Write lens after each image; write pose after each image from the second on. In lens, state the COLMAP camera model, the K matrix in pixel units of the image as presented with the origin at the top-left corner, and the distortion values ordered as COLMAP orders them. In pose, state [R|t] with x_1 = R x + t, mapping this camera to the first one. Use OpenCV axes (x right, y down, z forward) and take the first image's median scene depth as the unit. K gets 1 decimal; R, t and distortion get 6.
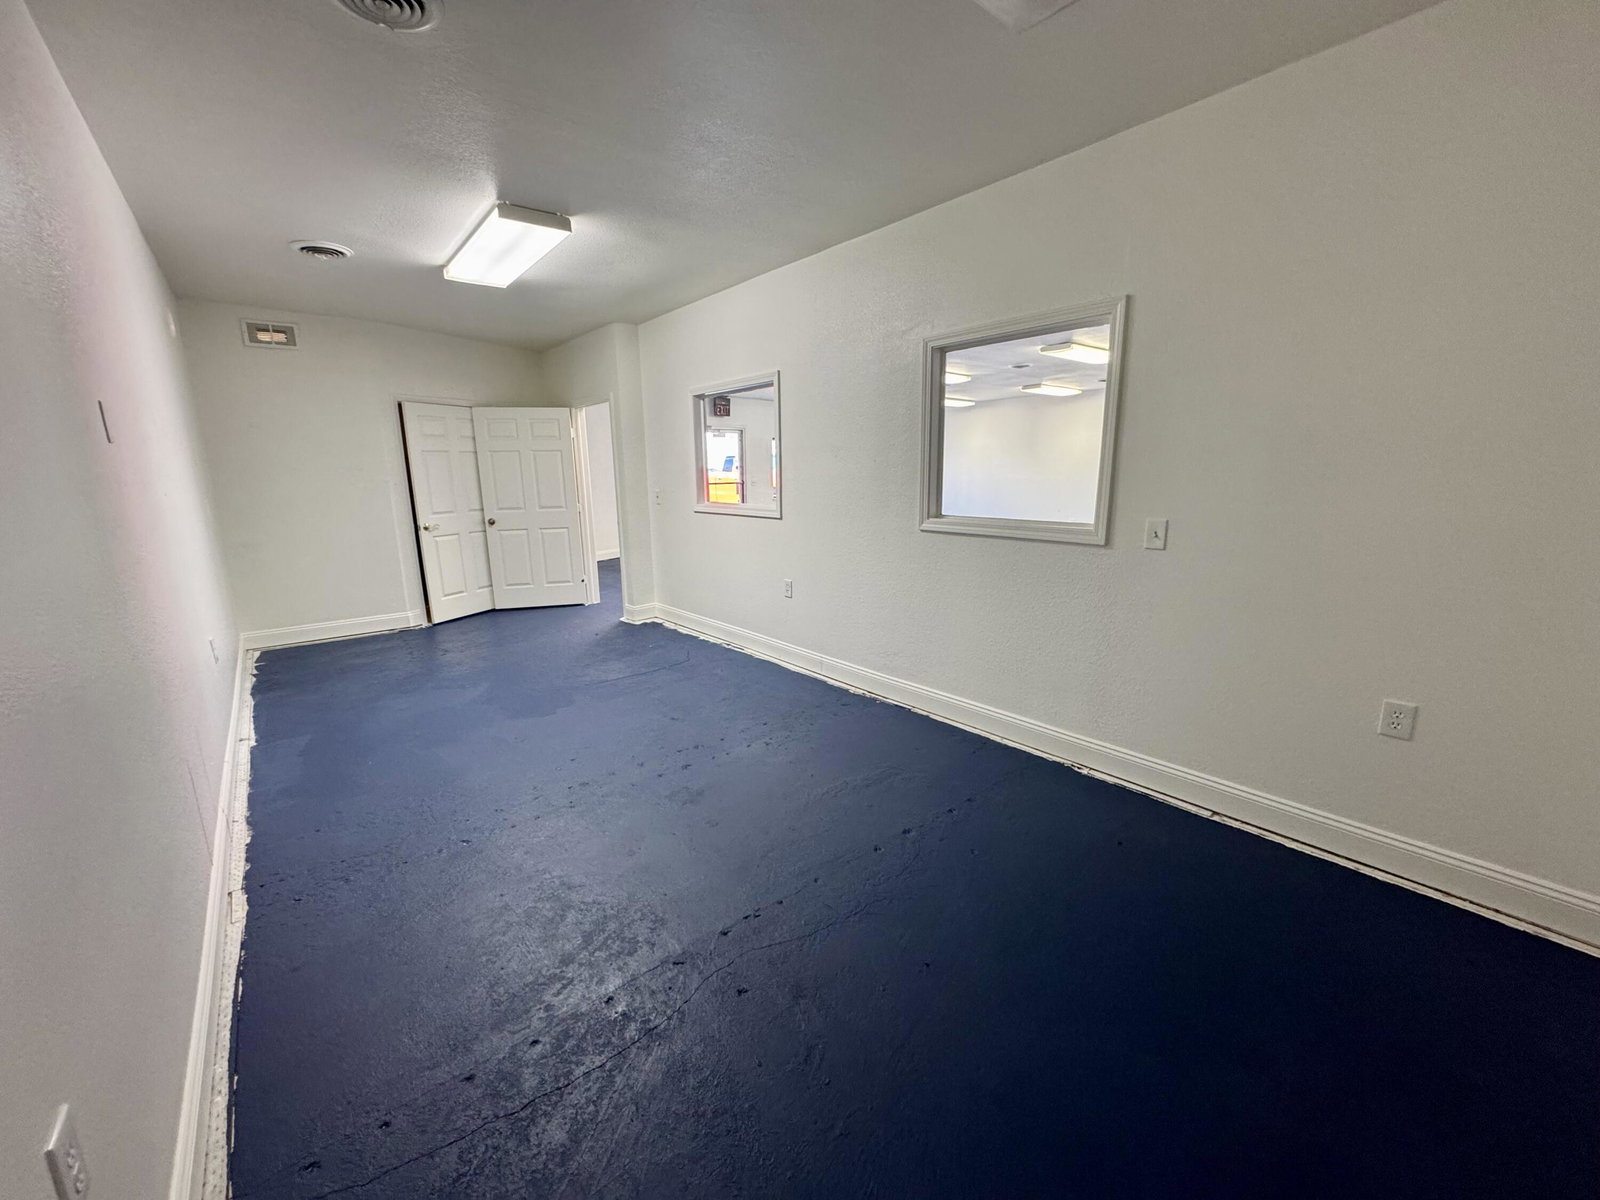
lens RADIAL K [[635.6, 0, 800.0], [0, 635.6, 600.0], [0, 0, 1]] dist [-0.004056, -0.000221]
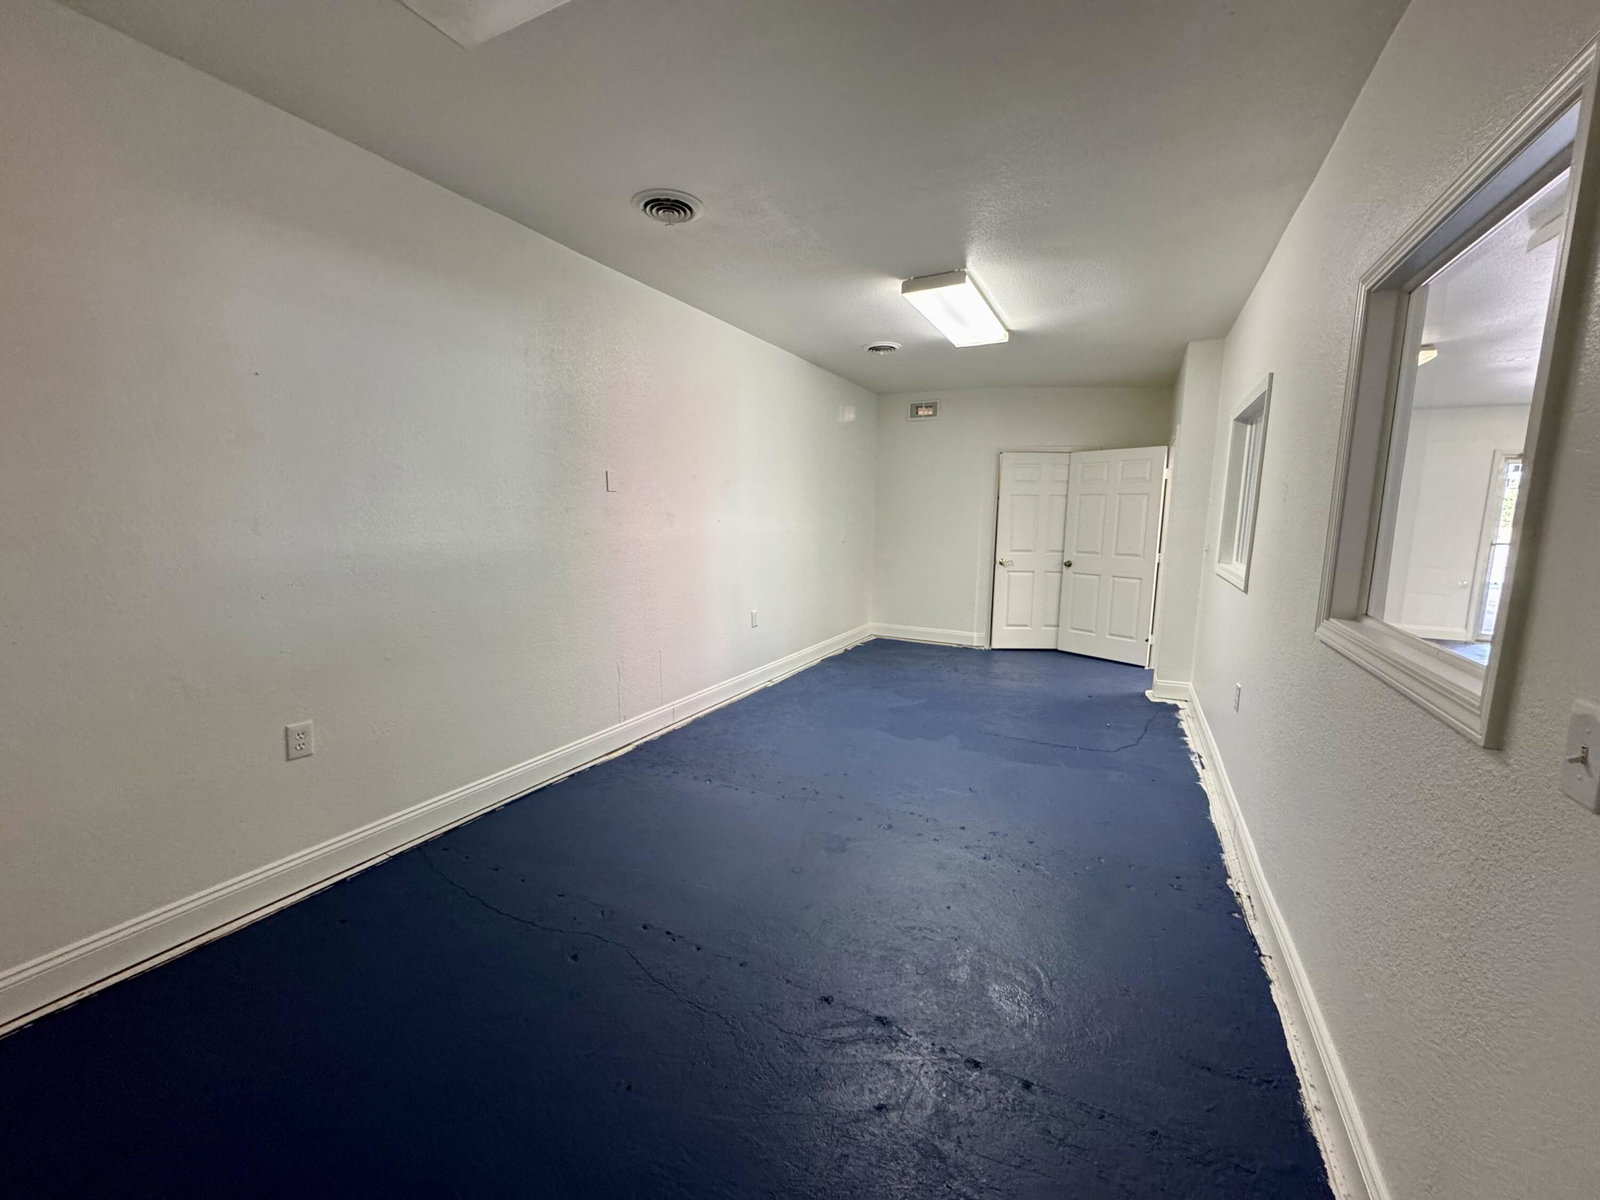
lens RADIAL K [[635.6, 0, 800.0], [0, 635.6, 600.0], [0, 0, 1]] dist [-0.004056, -0.000221]
pose [[0.387253, 0.145854, -0.910364, 0.317604], [-0.205527, 0.976218, 0.068977, -0.056427], [0.898774, 0.160393, 0.408020, 0.245420]]
